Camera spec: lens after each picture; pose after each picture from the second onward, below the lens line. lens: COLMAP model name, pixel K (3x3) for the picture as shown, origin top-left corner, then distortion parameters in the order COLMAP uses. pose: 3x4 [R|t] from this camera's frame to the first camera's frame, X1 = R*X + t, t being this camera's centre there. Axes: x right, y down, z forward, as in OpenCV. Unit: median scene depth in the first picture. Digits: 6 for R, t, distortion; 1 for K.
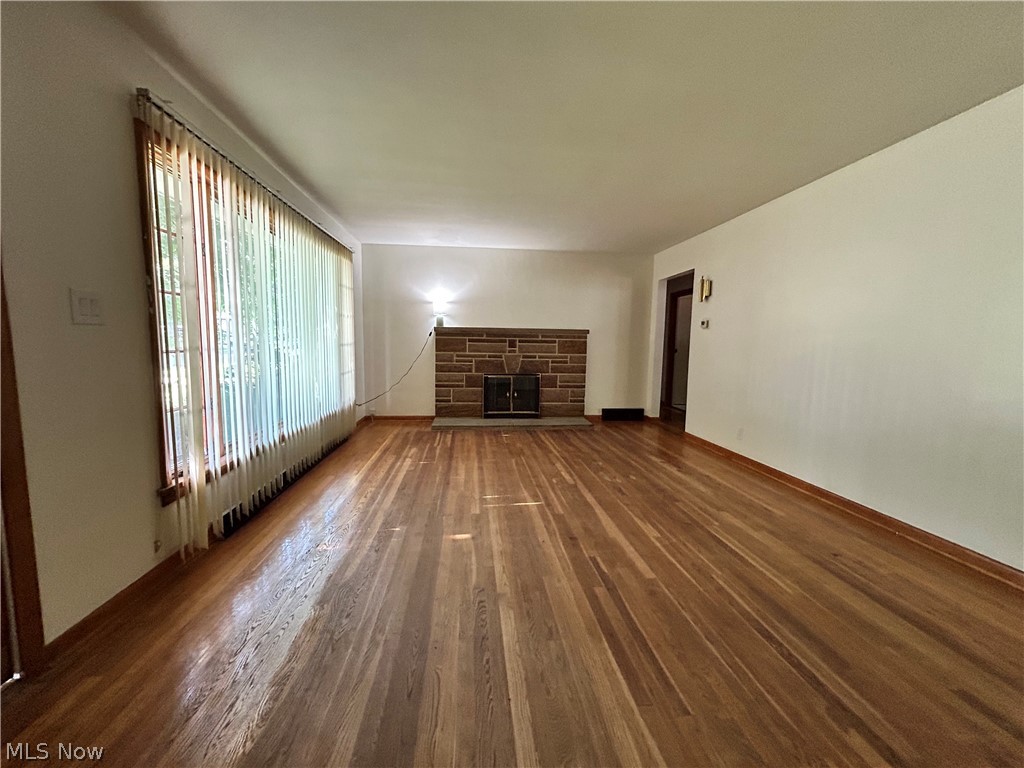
lens RADIAL K [[413.1, 0, 510.7], [0, 413.1, 384.0], [0, 0, 1]] dist [-0.001393, 0.001377]
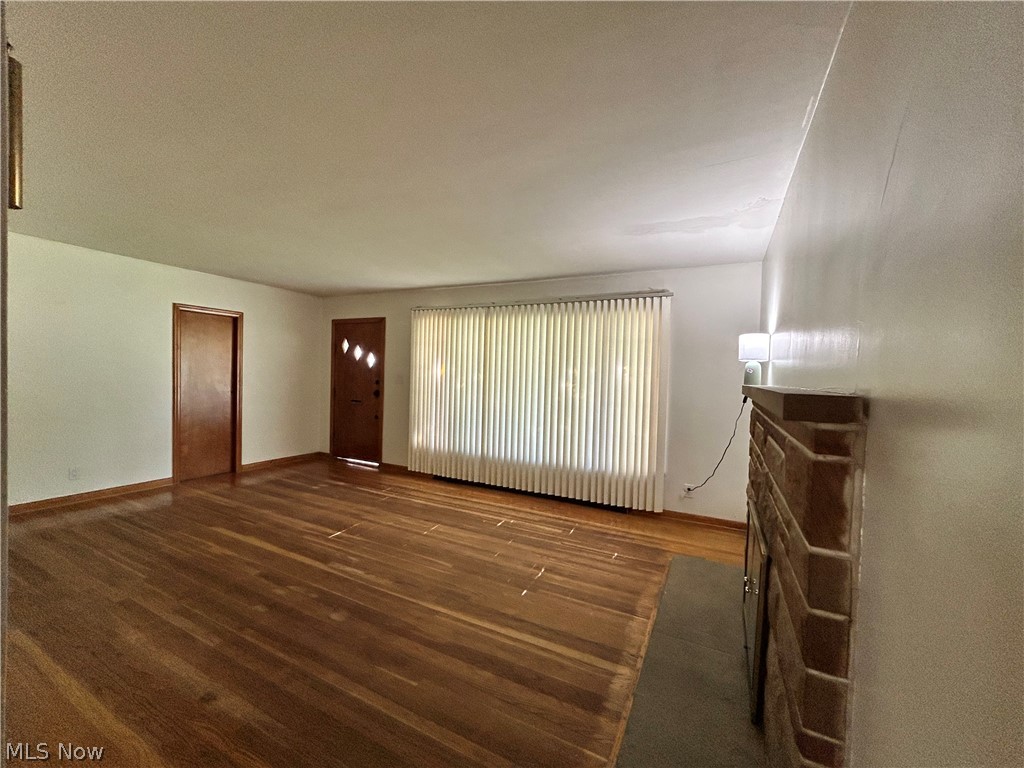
lens RADIAL K [[413.1, 0, 511.3], [0, 413.1, 386.0], [0, 0, 1]] dist [-0.001393, 0.001377]
pose [[-0.543890, -0.013893, -0.839042, 0.735300], [-0.129128, 0.989340, 0.067323, -0.250456], [0.829162, 0.144960, -0.539886, 1.896590]]
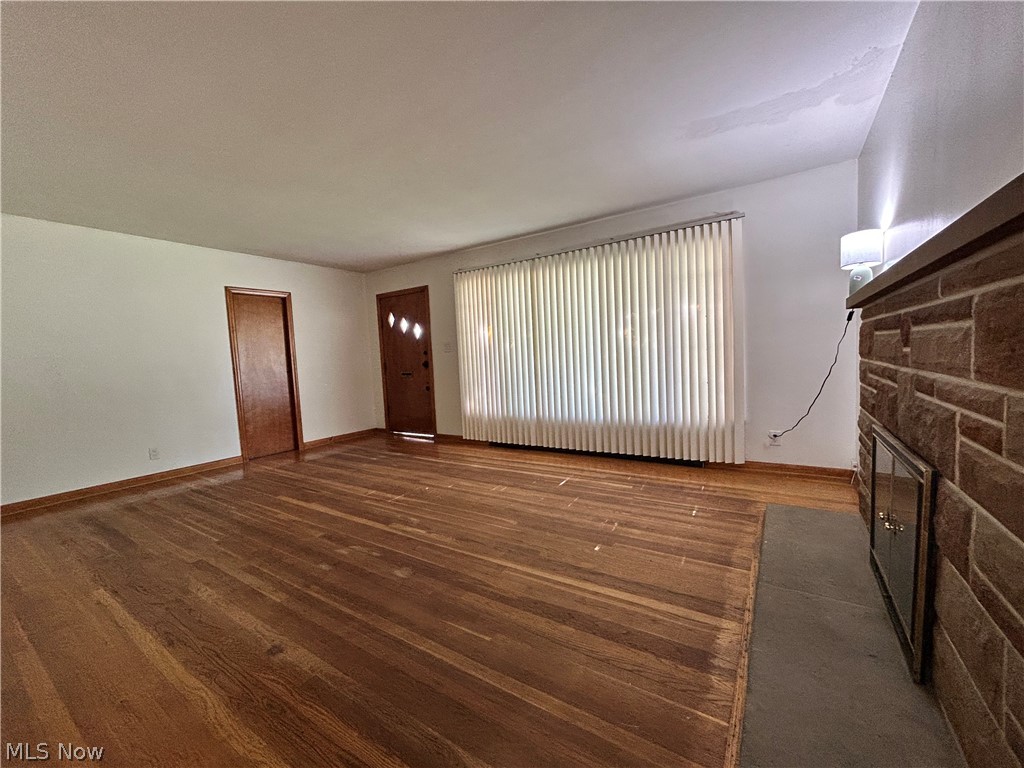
lens RADIAL K [[413.1, 0, 510.9], [0, 413.1, 386.5], [0, 0, 1]] dist [-0.001393, 0.001377]
pose [[-0.635484, 0.067179, -0.769186, 0.677788], [-0.045457, 0.991224, 0.124128, -0.160286], [0.770775, 0.113846, -0.626853, 1.843571]]
